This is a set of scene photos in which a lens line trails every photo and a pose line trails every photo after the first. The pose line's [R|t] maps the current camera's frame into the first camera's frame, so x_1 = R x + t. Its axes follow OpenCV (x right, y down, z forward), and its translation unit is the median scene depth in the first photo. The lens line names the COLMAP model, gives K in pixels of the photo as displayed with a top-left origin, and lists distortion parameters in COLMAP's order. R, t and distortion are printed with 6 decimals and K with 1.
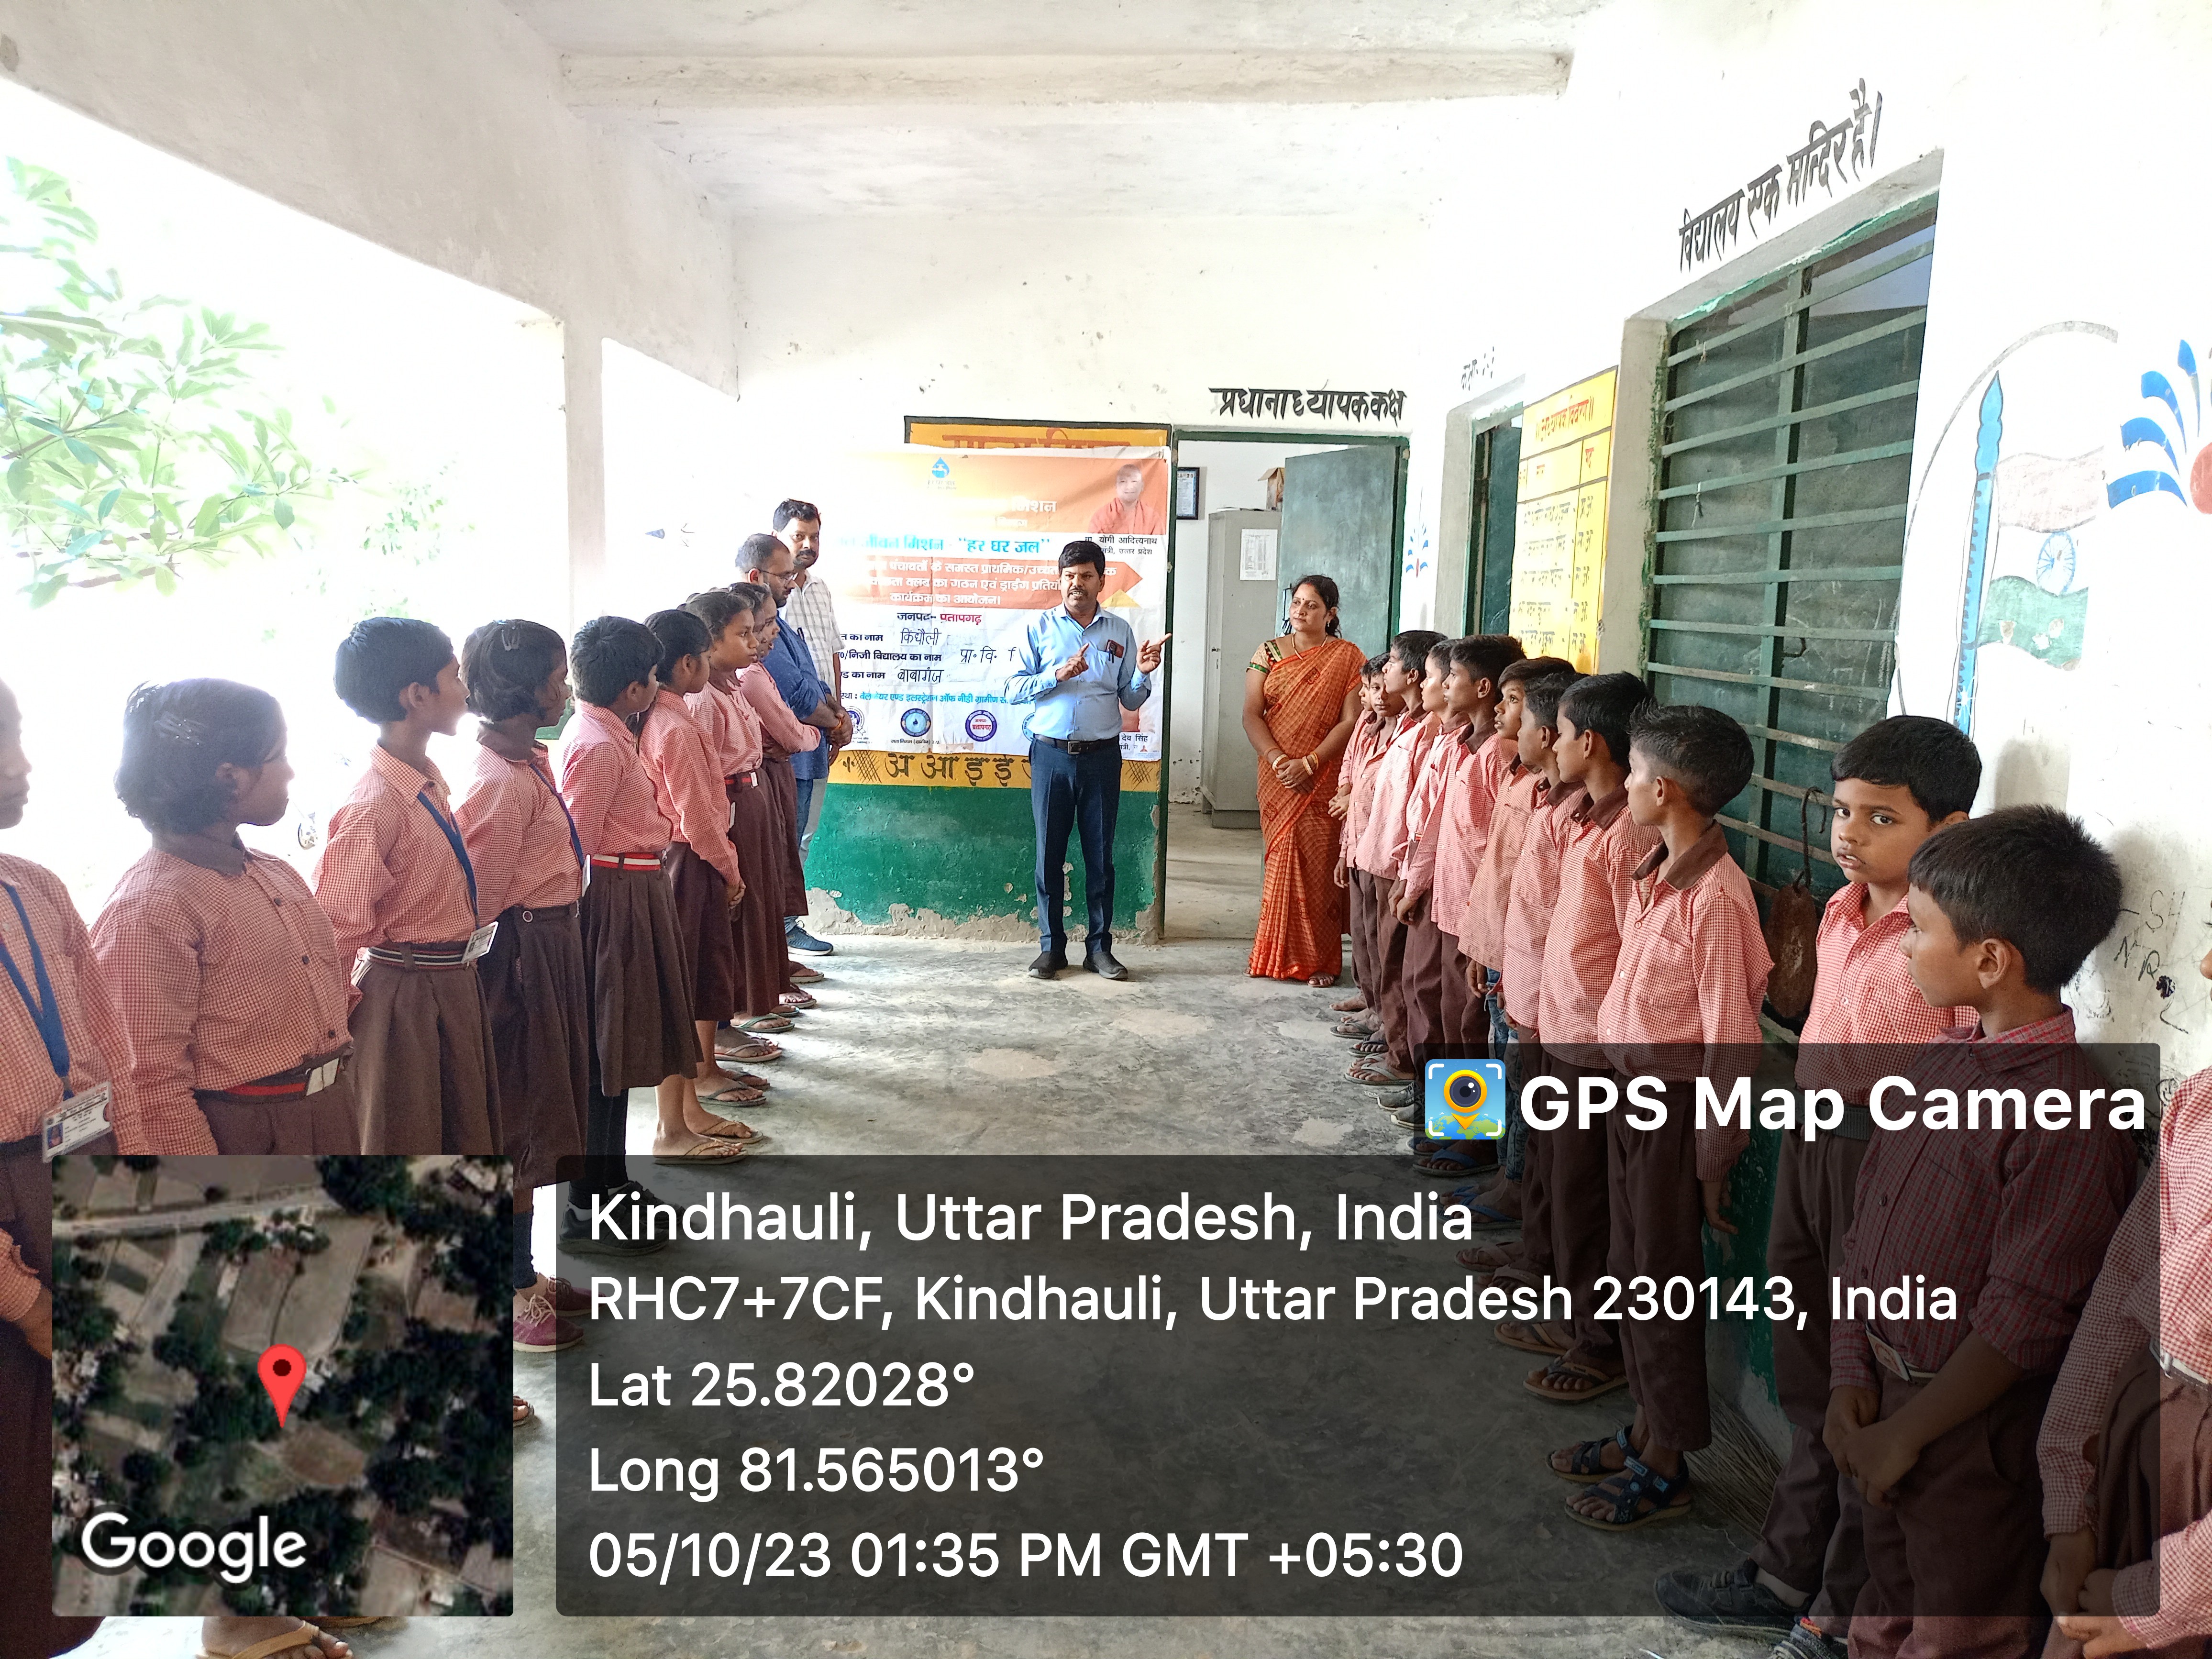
lens RADIAL K [[1654.7, 0, 1152.4], [0, 1654.7, 819.2], [0, 0, 1]] dist [0.005910, -0.007024]
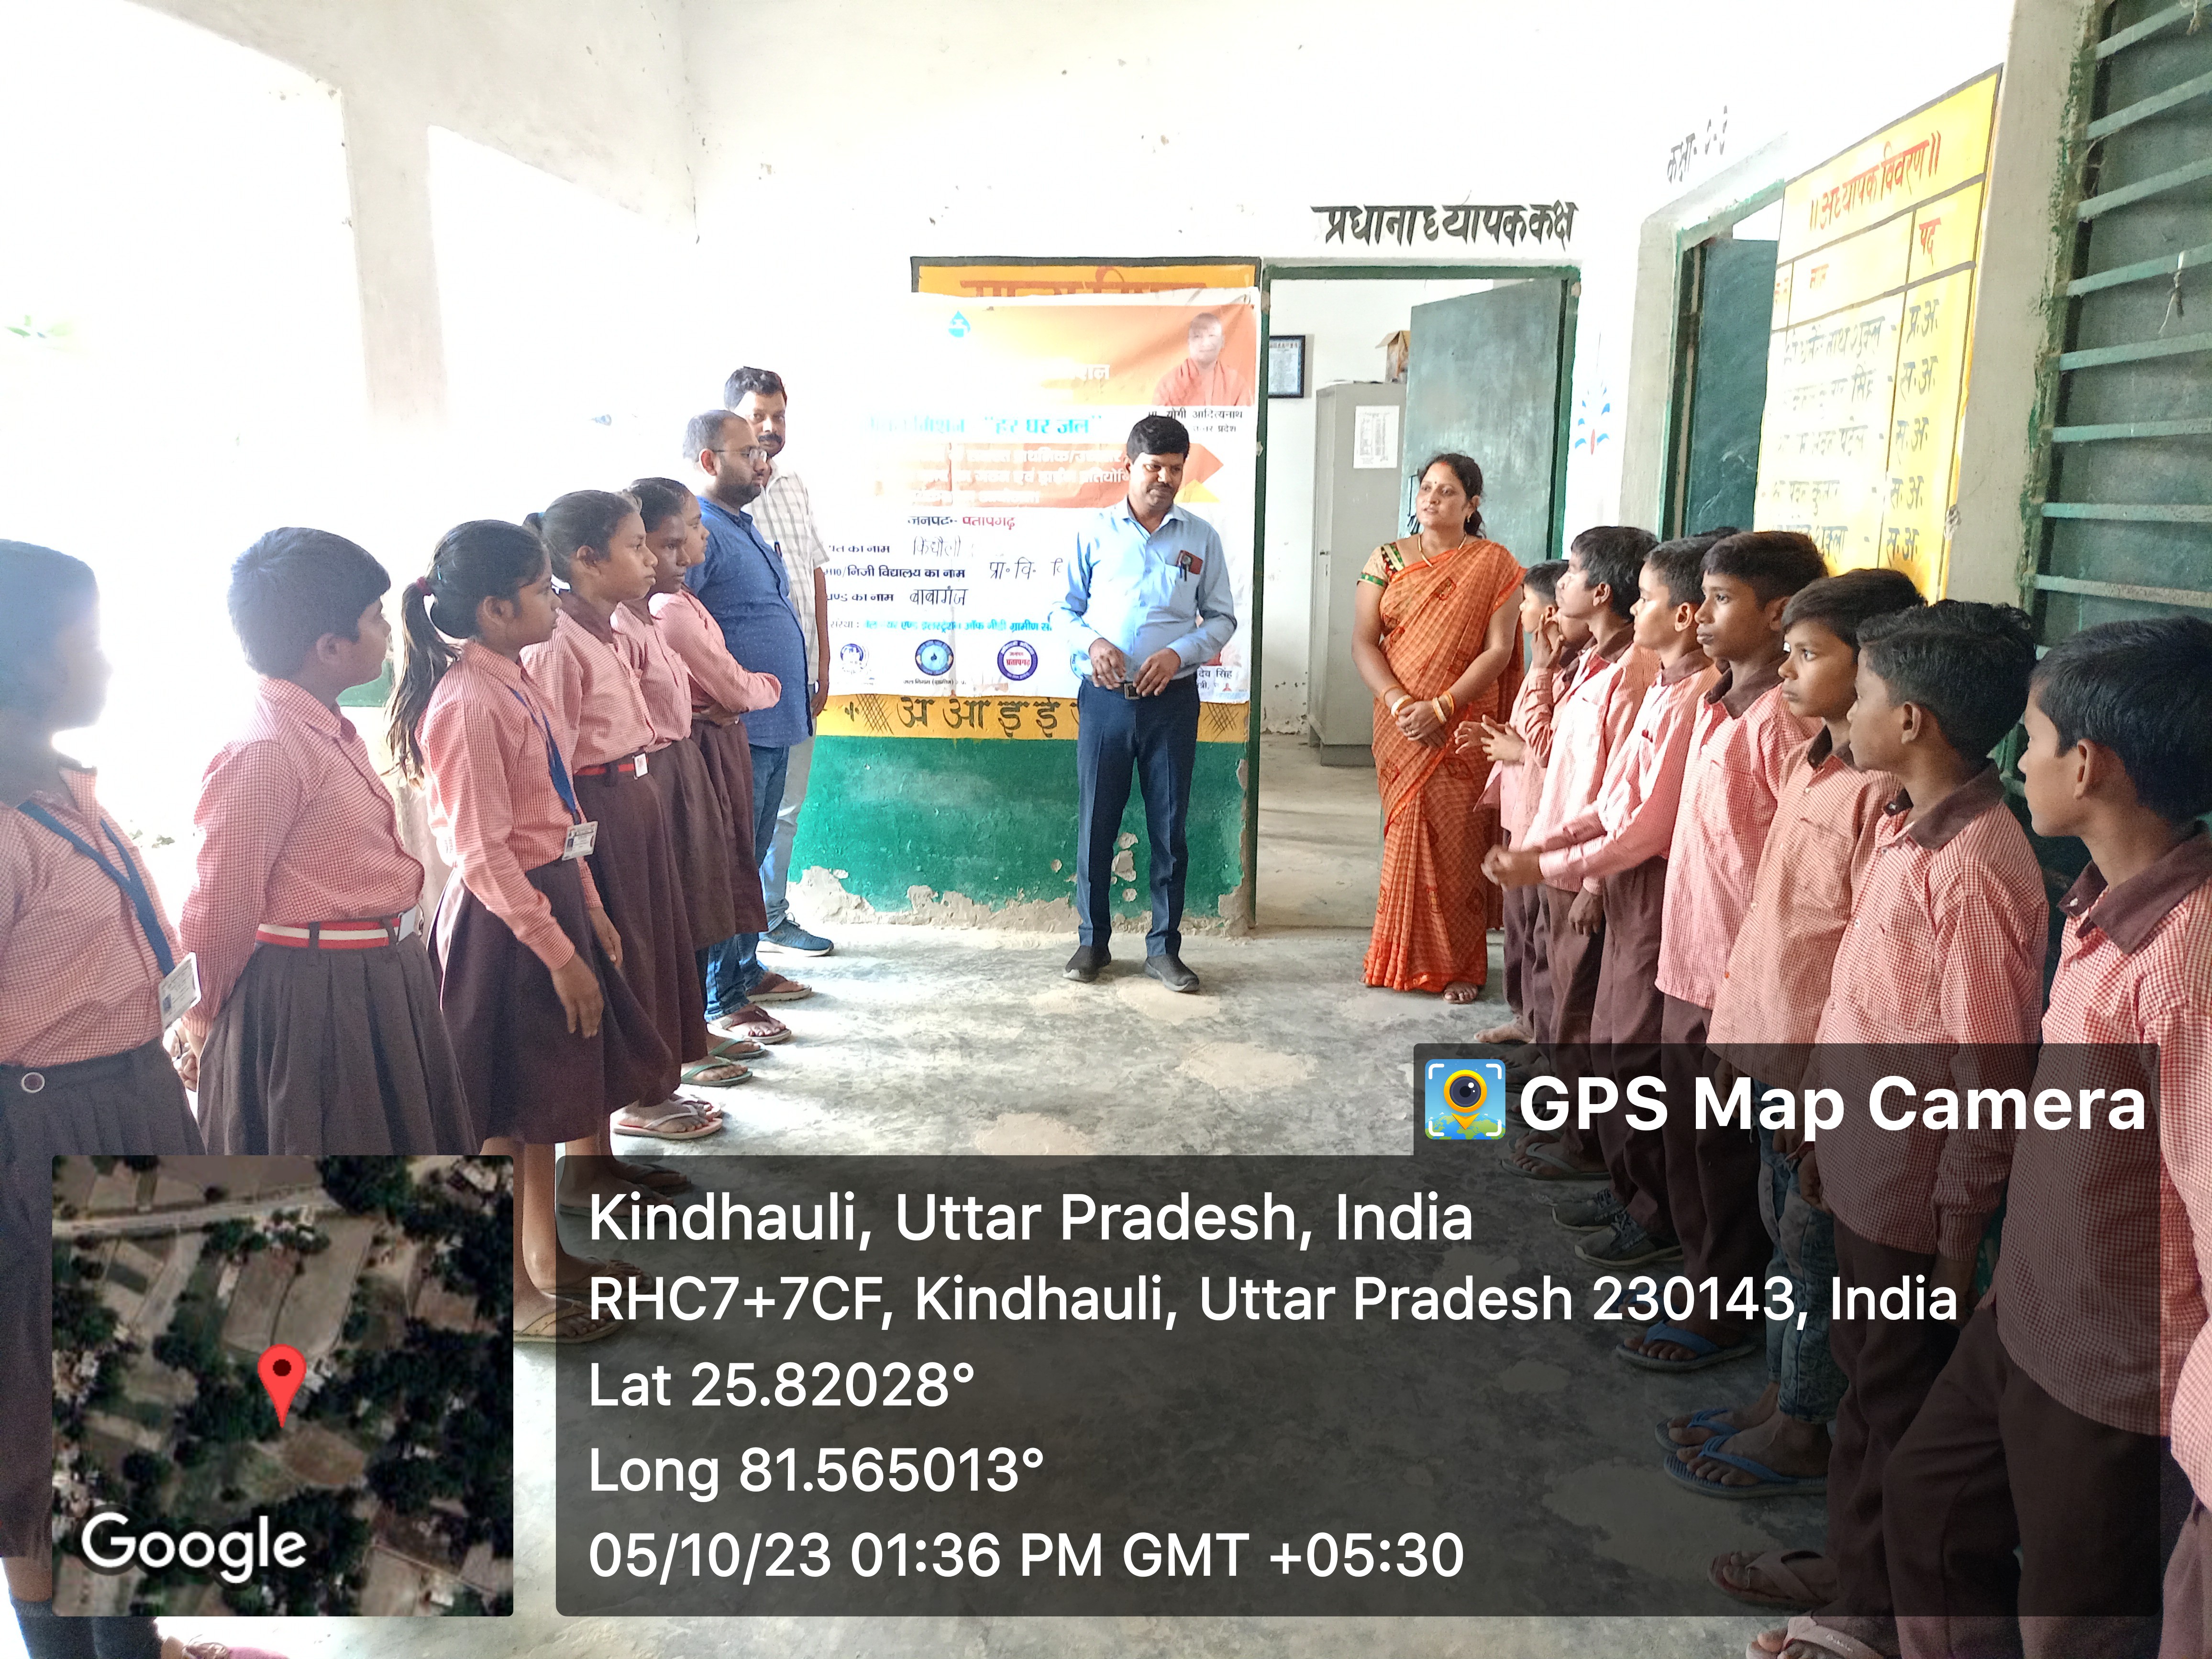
lens RADIAL K [[1743.1, 0, 1106.0], [0, 1743.1, 829.5], [0, 0, 1]] dist [0.019776, 0.004355]
pose [[0.996037, -0.003418, -0.088871, 0.011035], [0.008385, 0.998419, 0.055580, -0.022694], [0.088541, -0.056105, 0.994491, 0.185130]]
